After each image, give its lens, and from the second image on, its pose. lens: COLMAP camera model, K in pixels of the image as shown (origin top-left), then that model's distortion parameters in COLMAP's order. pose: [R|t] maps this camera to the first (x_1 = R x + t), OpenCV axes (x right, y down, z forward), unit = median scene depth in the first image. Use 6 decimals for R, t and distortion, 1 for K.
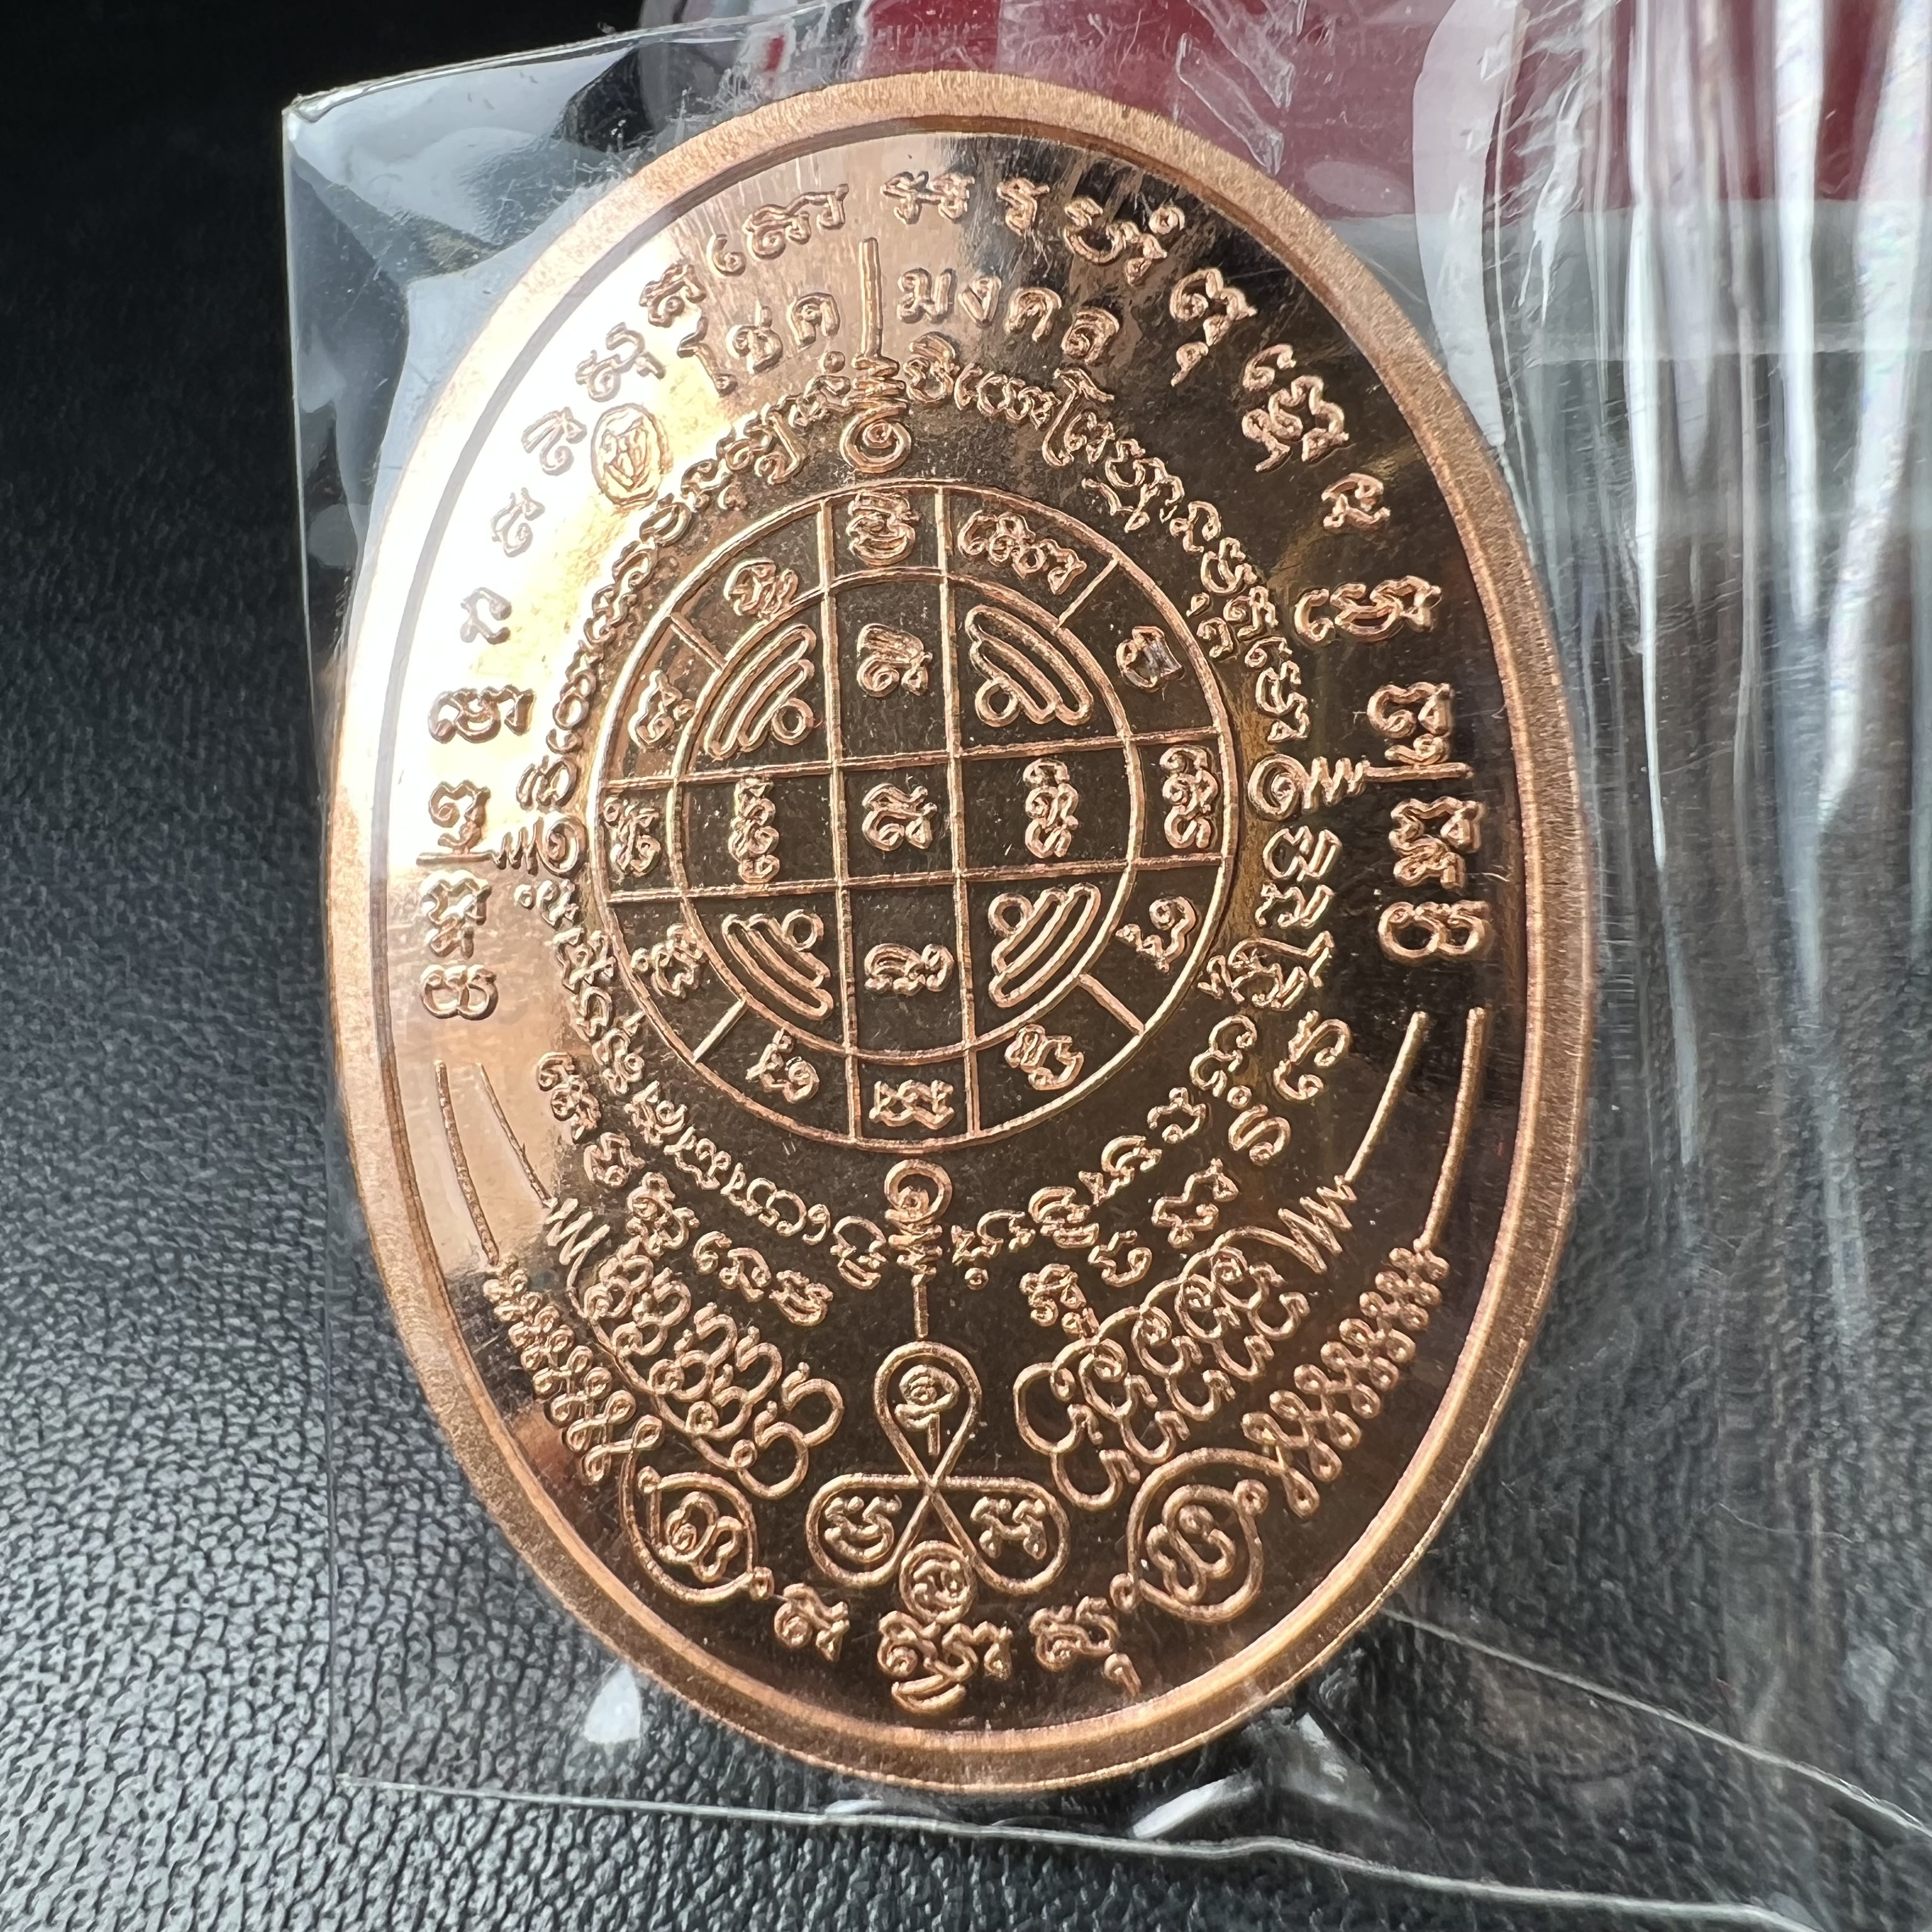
lens RADIAL K [[1978.4, 0, 890.8], [0, 1978.4, 894.0], [0, 0, 1]] dist [-0.006936, 0.000000]
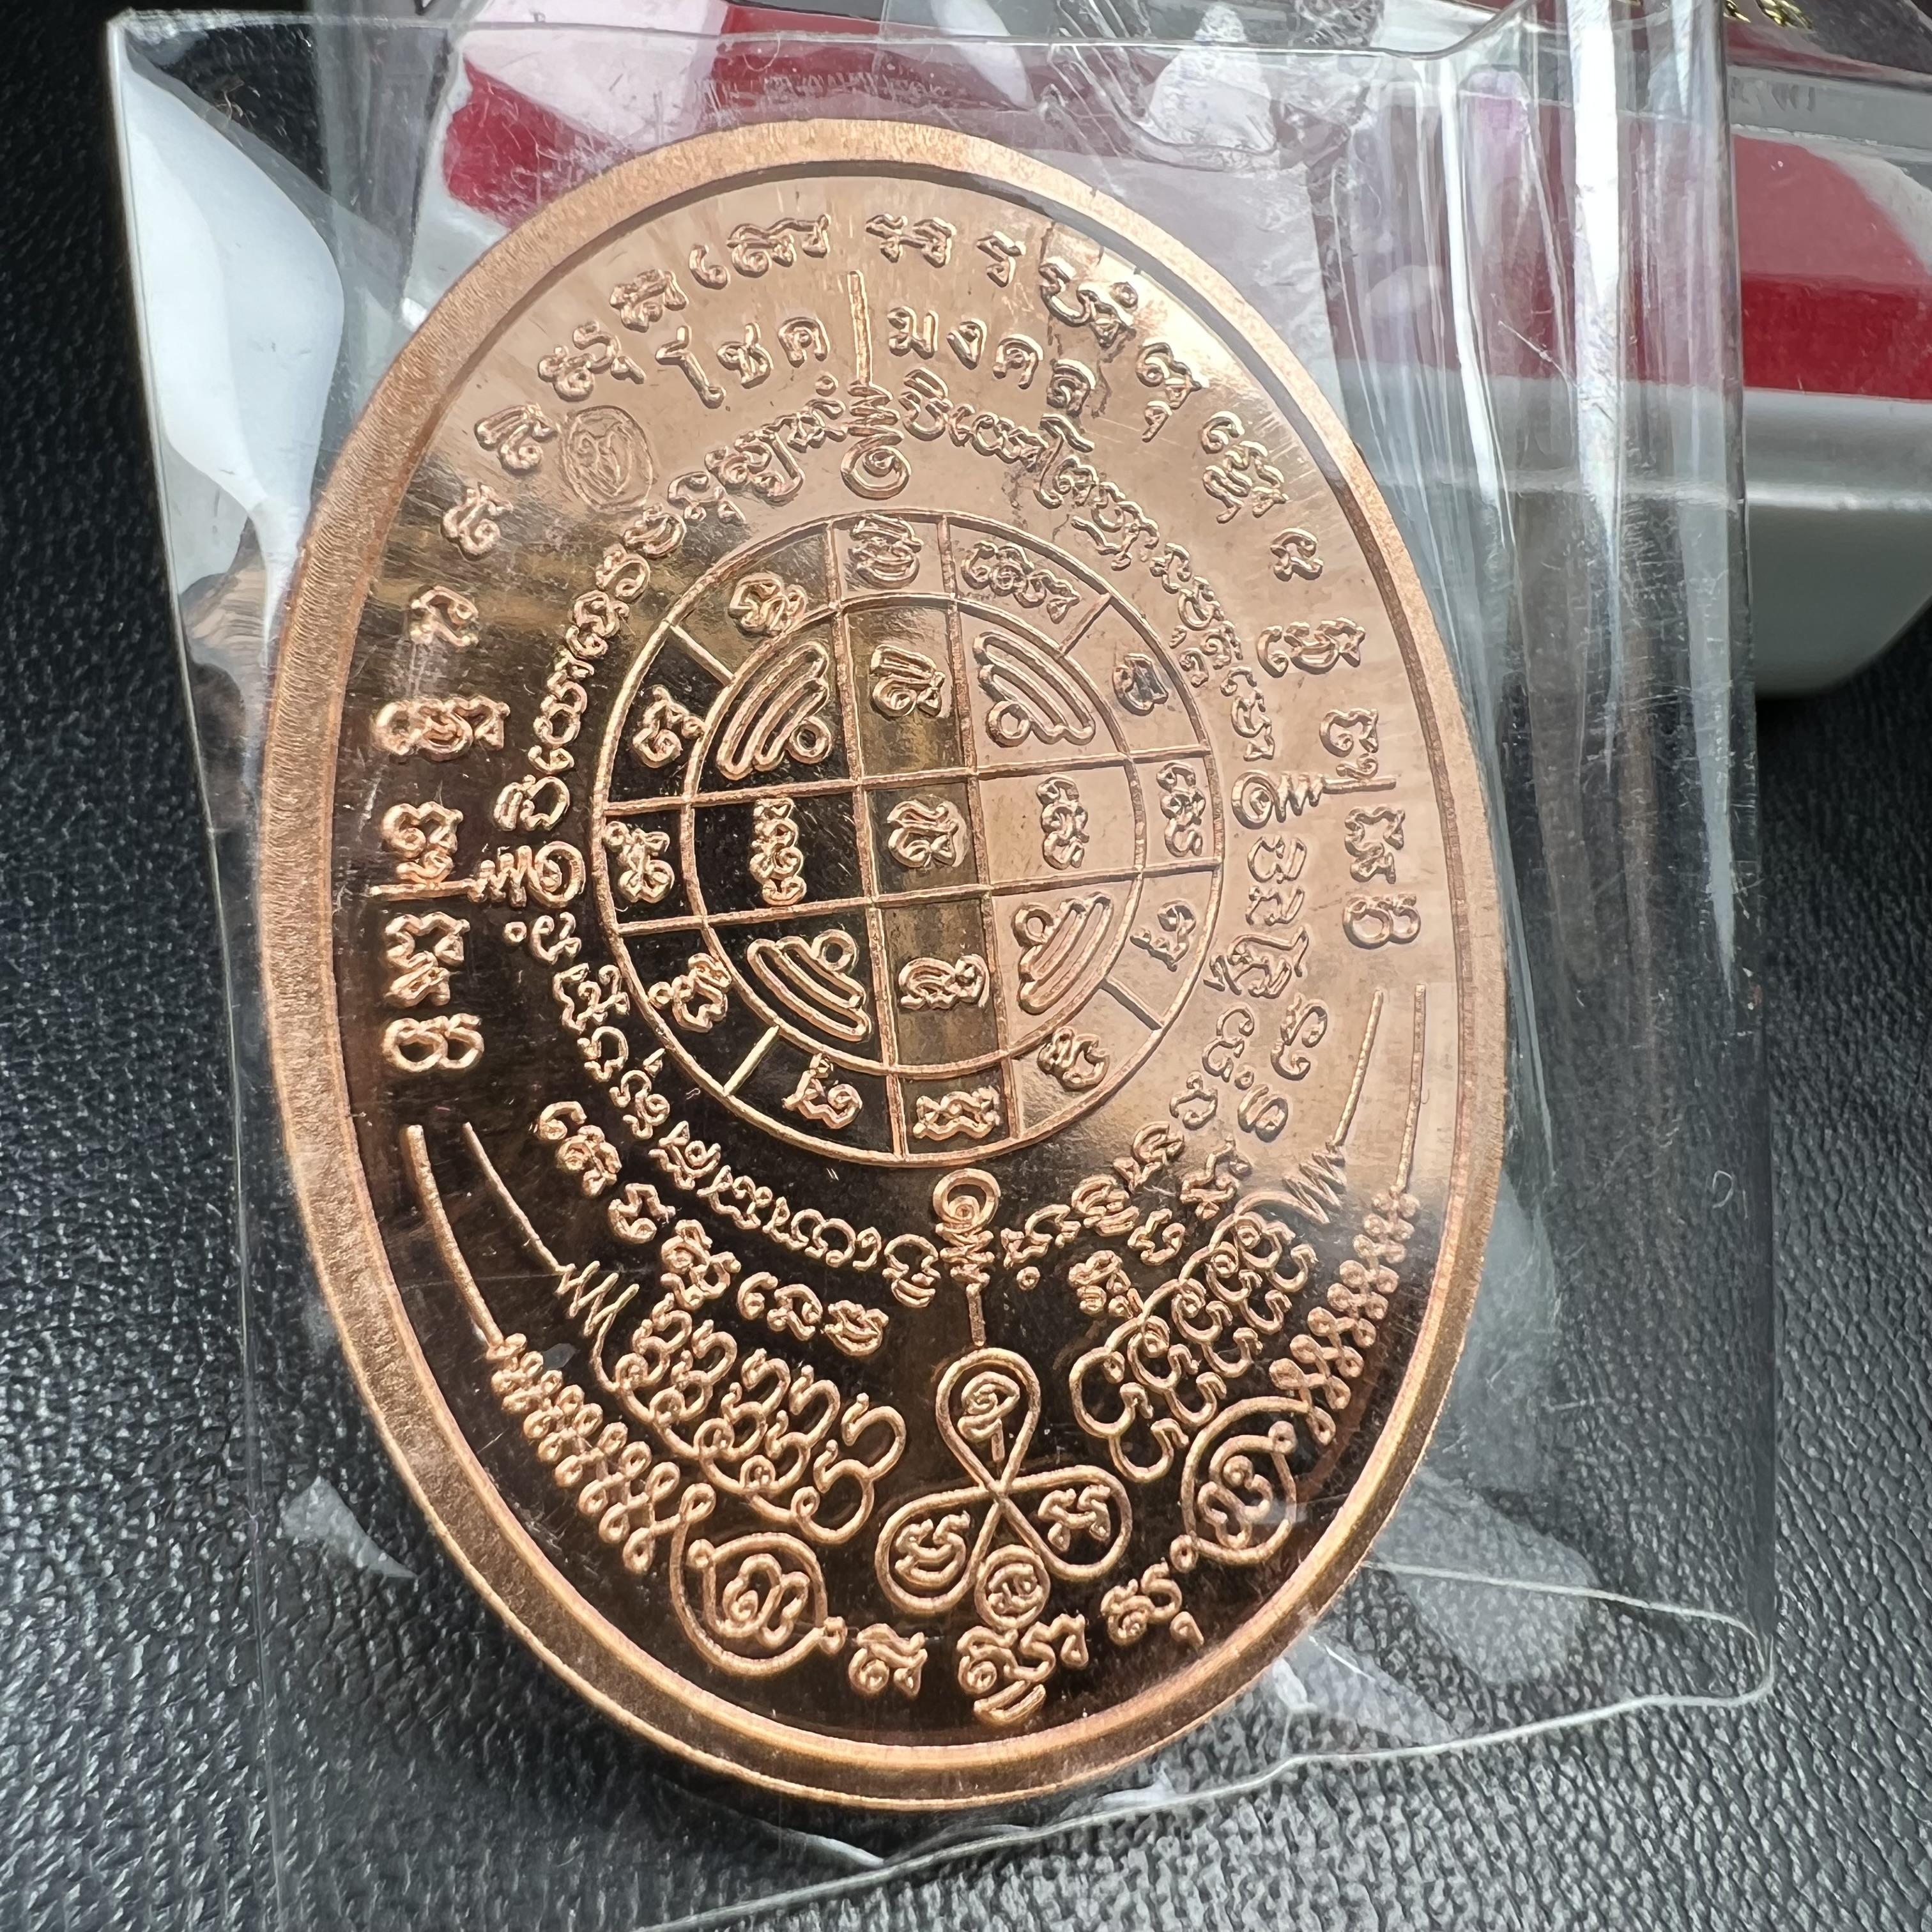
lens RADIAL K [[1978.4, 0, 937.4], [0, 1978.4, 880.4], [0, 0, 1]] dist [-0.006936, 0.000000]
pose [[0.842416, -0.022266, 0.538368, -0.545981], [0.060203, 0.996779, -0.052978, 0.039975], [-0.535454, 0.077041, 0.841043, 0.145425]]
